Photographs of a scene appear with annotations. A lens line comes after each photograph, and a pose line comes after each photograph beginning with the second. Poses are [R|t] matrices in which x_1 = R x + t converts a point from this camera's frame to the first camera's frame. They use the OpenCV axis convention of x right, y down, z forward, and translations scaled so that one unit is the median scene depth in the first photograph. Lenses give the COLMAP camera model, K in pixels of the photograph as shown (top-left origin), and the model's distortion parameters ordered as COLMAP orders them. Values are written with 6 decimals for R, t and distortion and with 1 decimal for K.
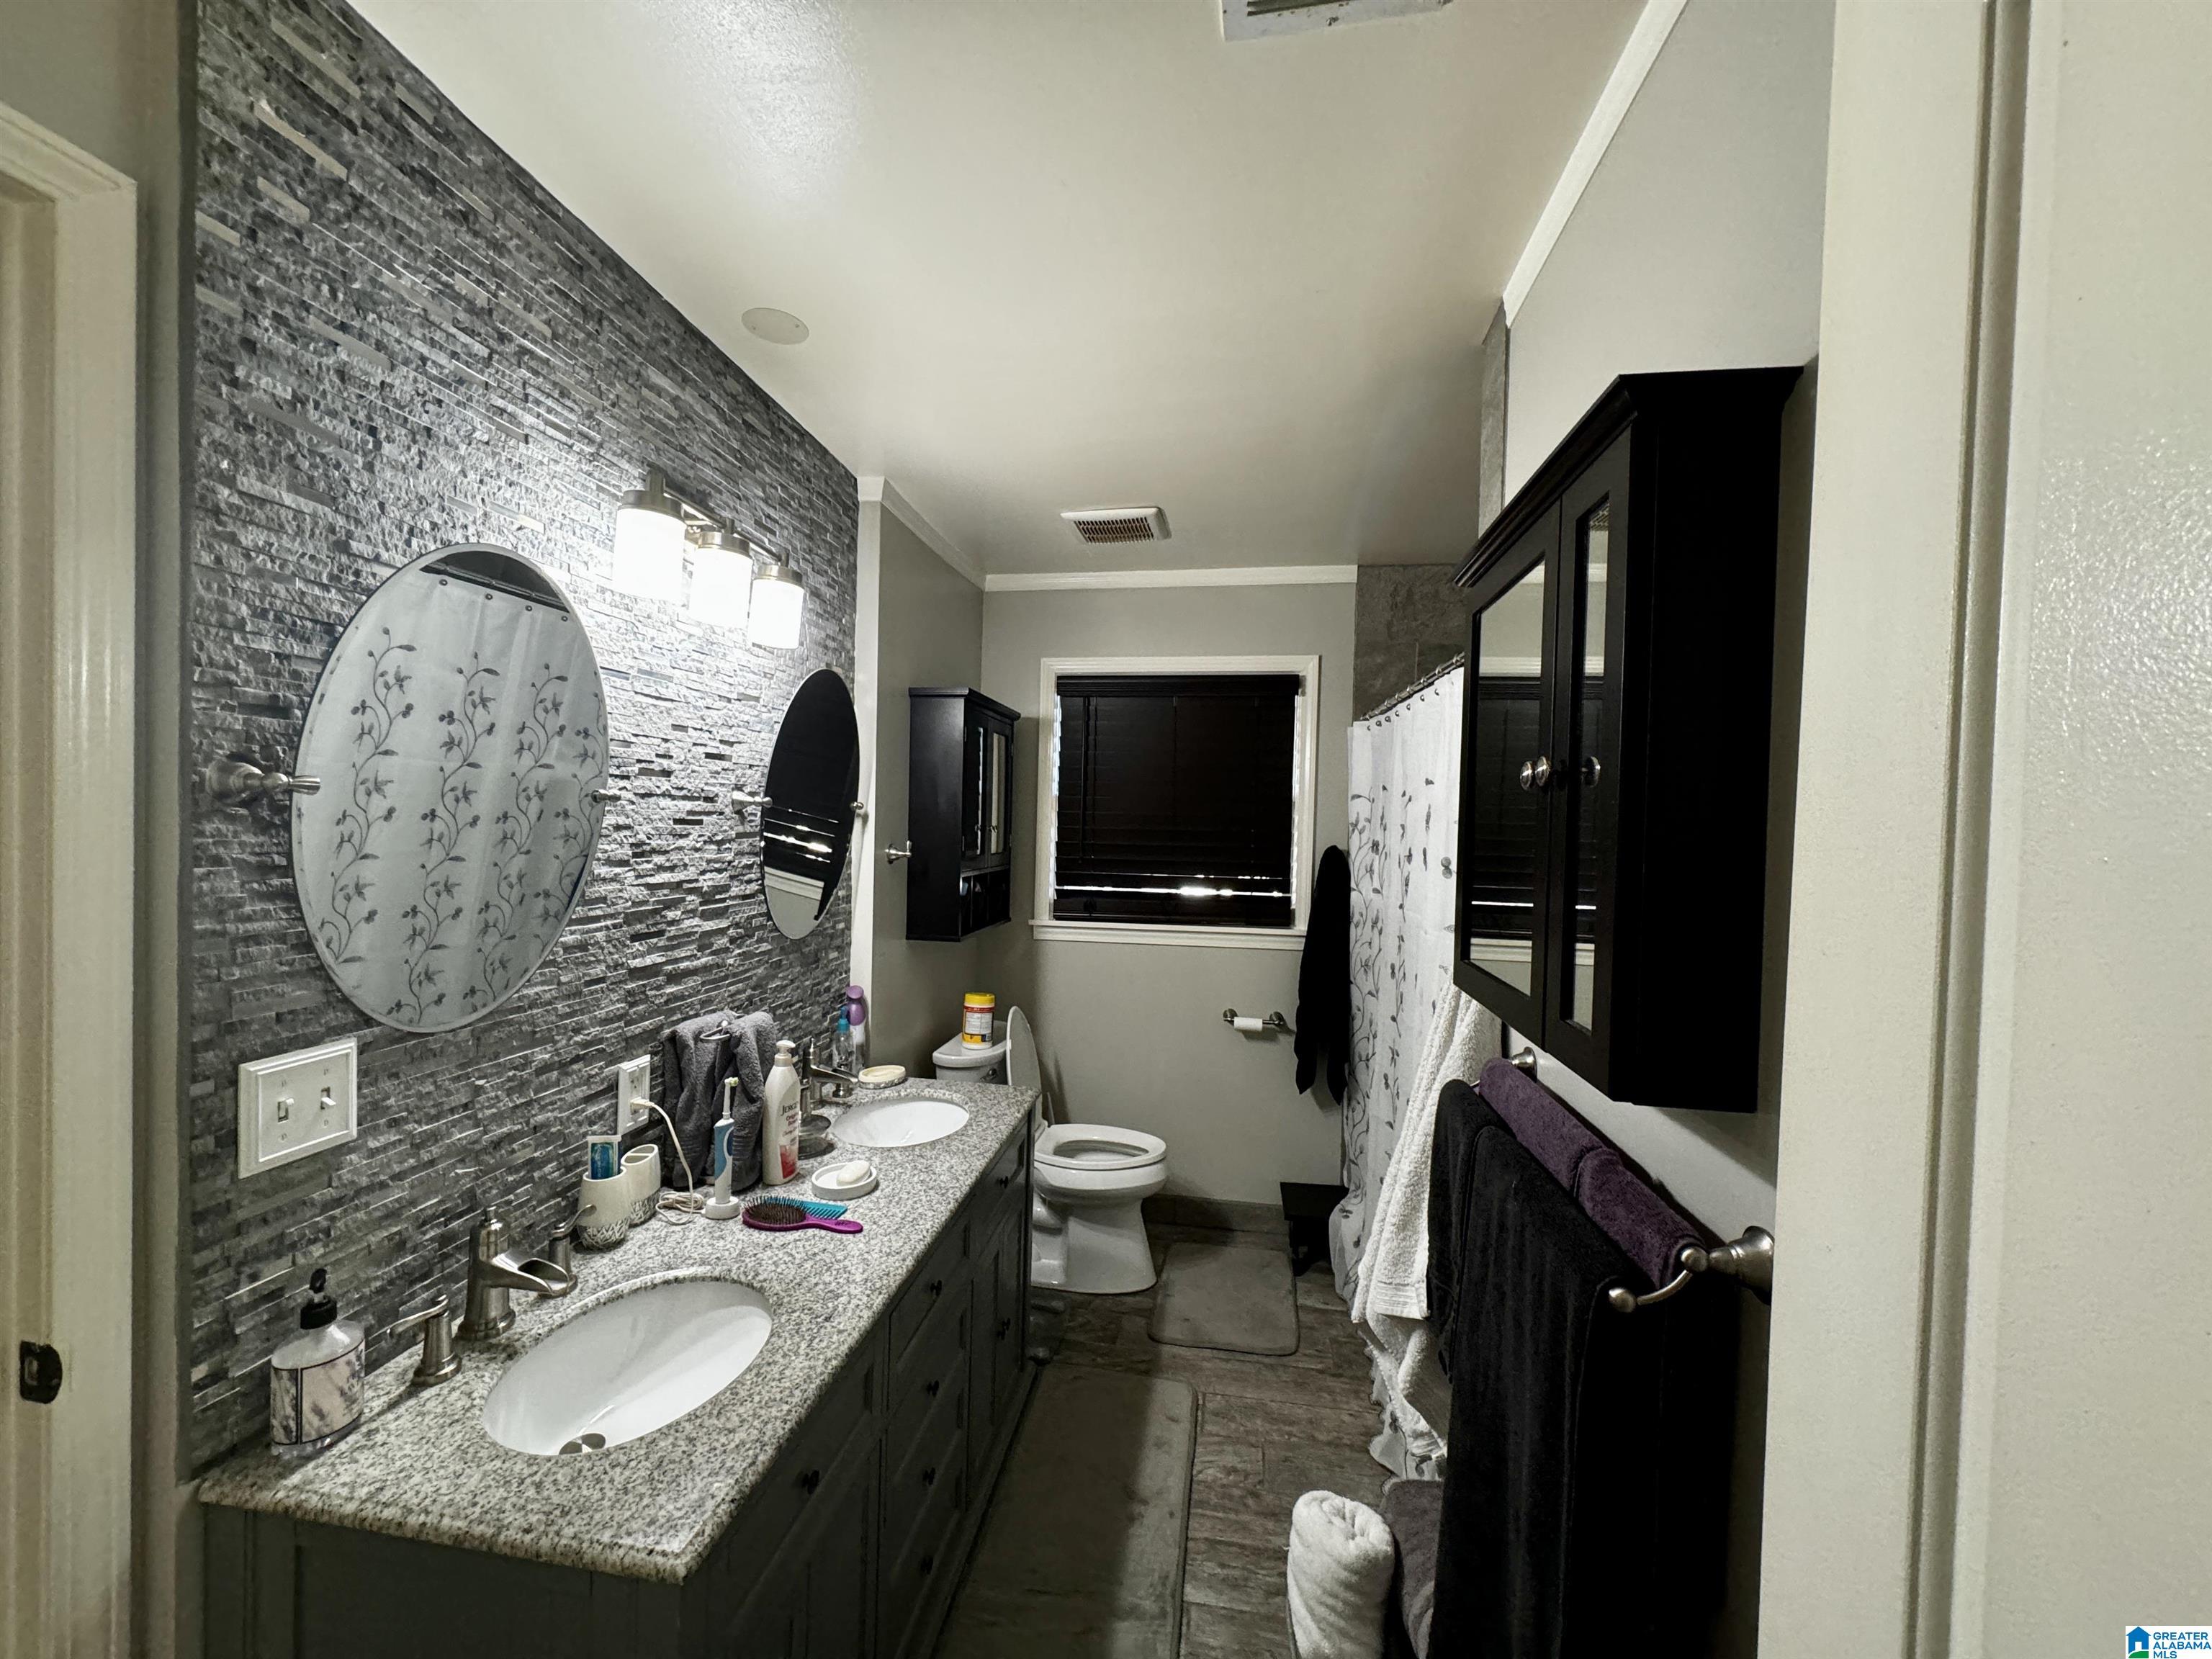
lens RADIAL K [[878.1, 0, 1104.2], [0, 878.1, 834.7], [0, 0, 1]] dist [0.001424, 0.000281]
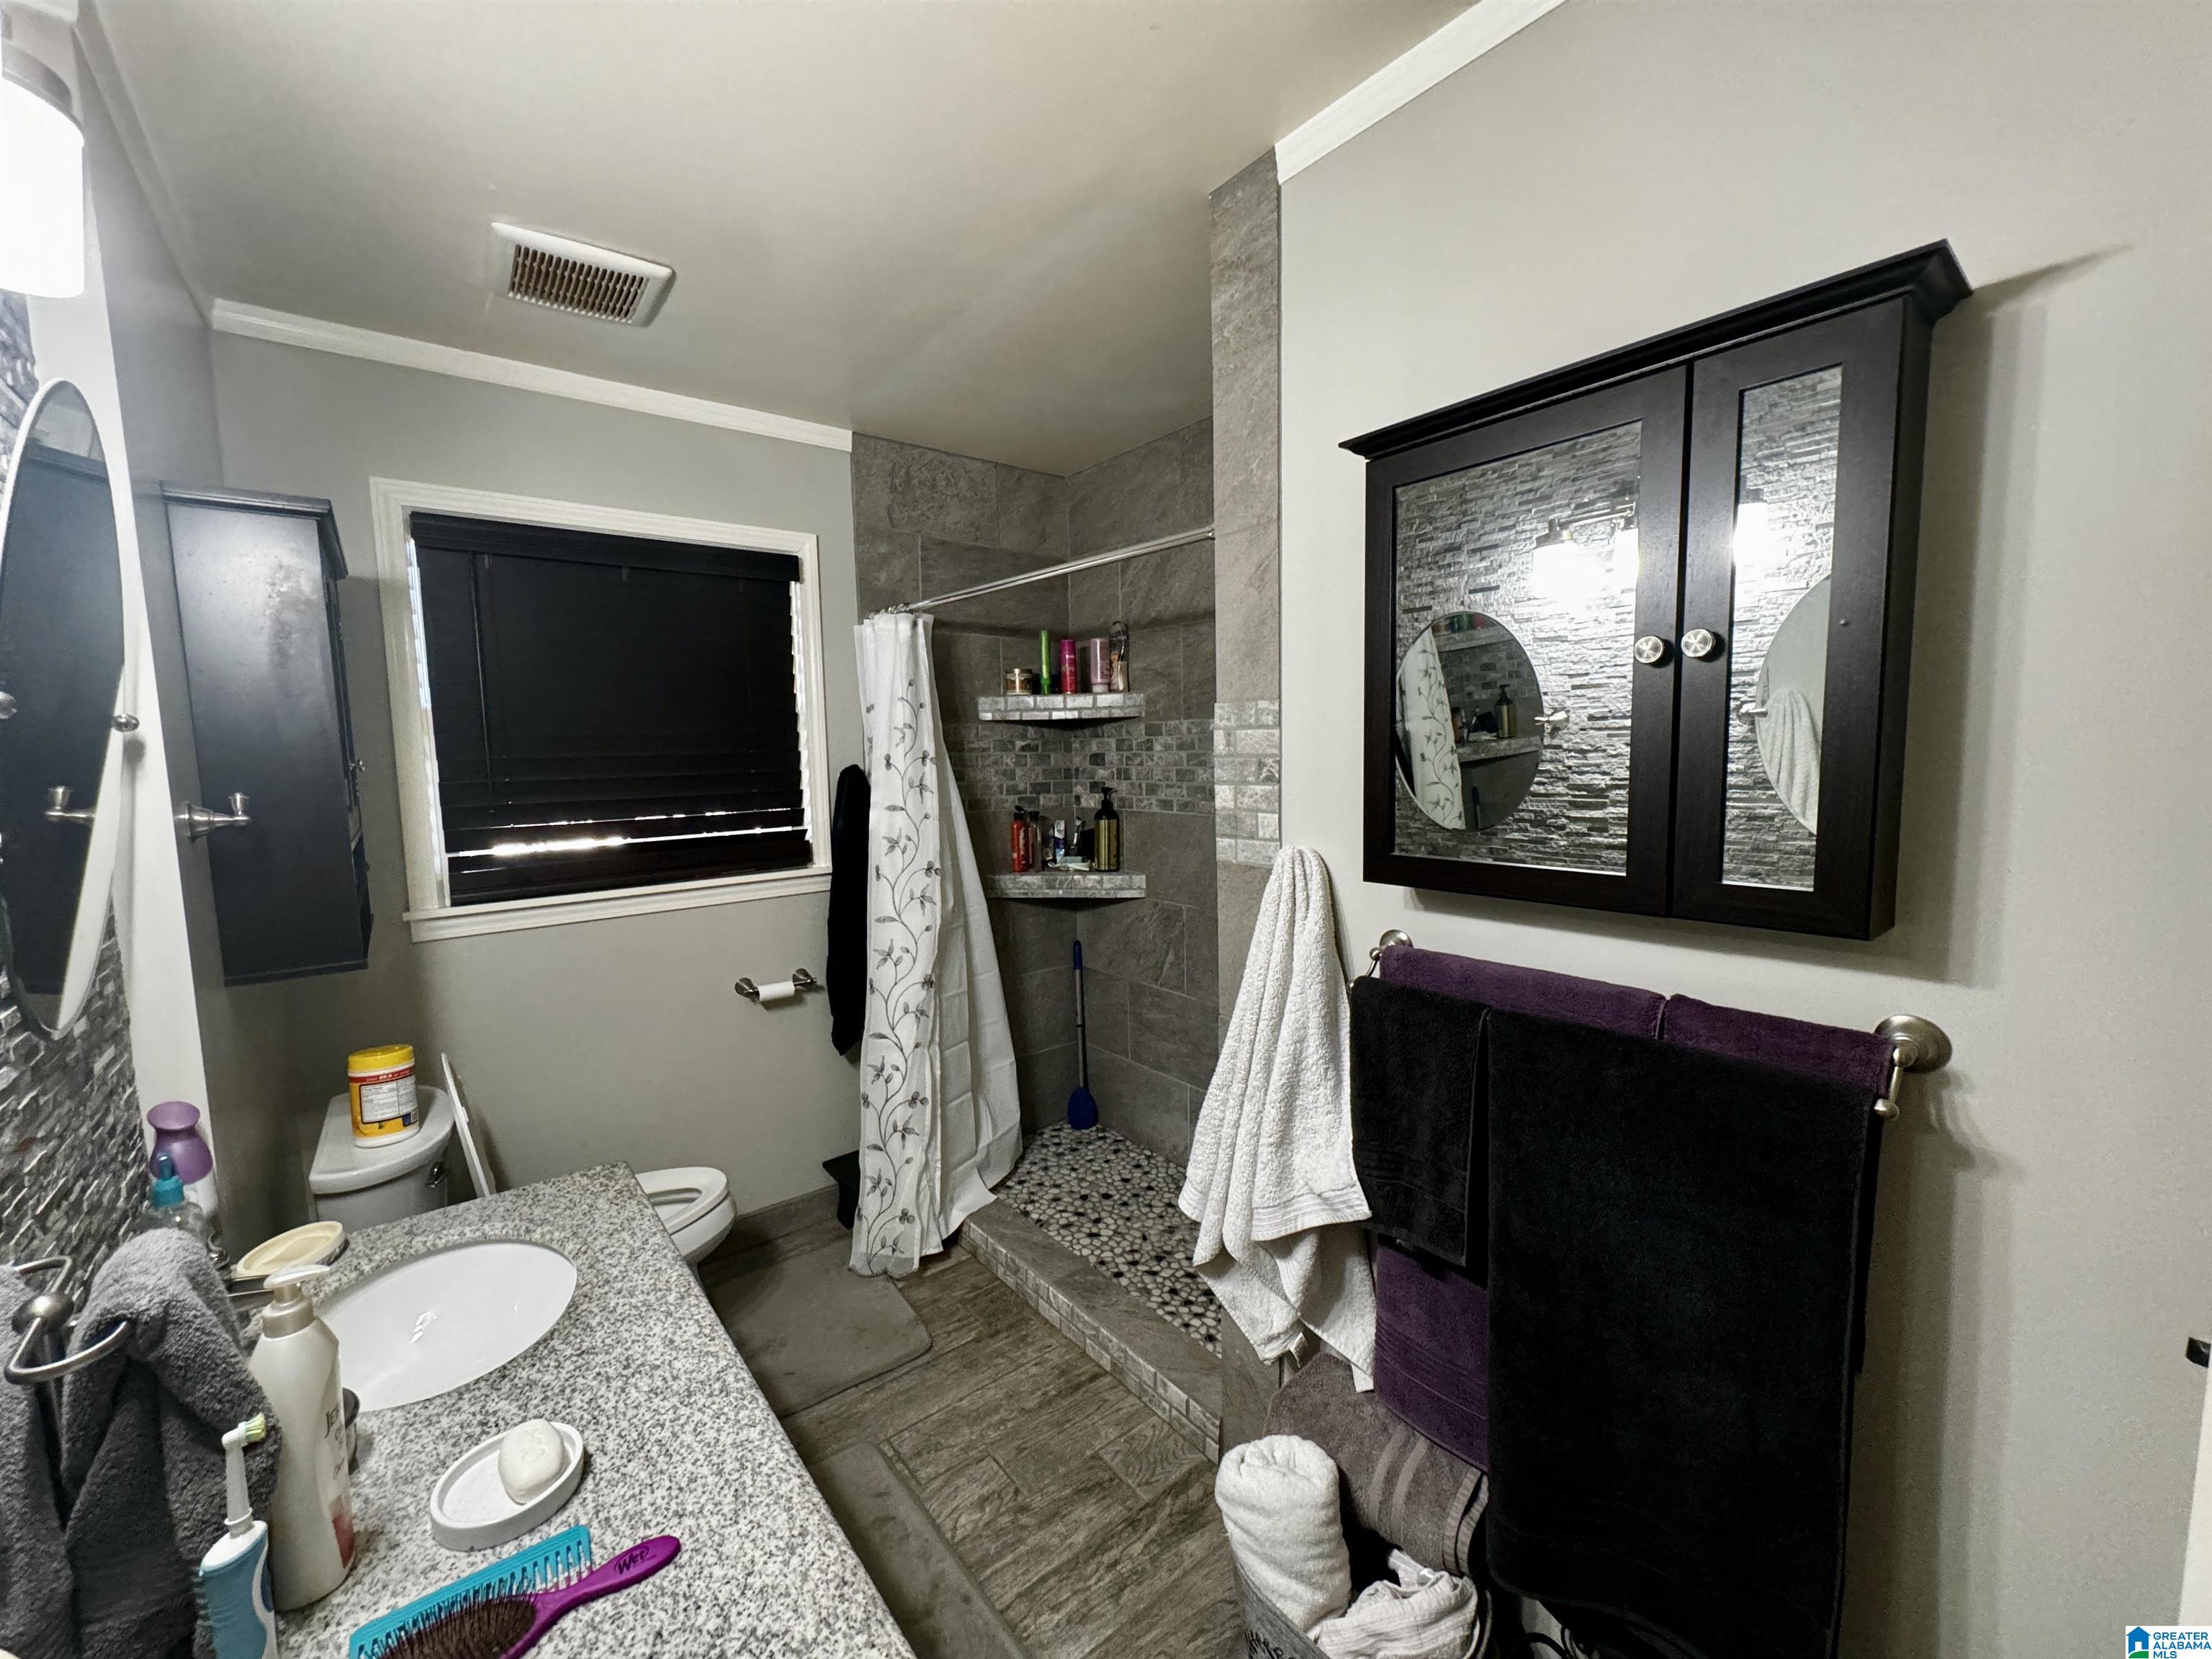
lens RADIAL K [[878.1, 0, 1104.2], [0, 878.1, 834.7], [0, 0, 1]] dist [0.001424, 0.000281]
pose [[0.676422, -0.111988, 0.727951, -0.205749], [0.050758, 0.993111, 0.105616, 0.002085], [-0.734763, -0.034492, 0.677446, 0.234603]]
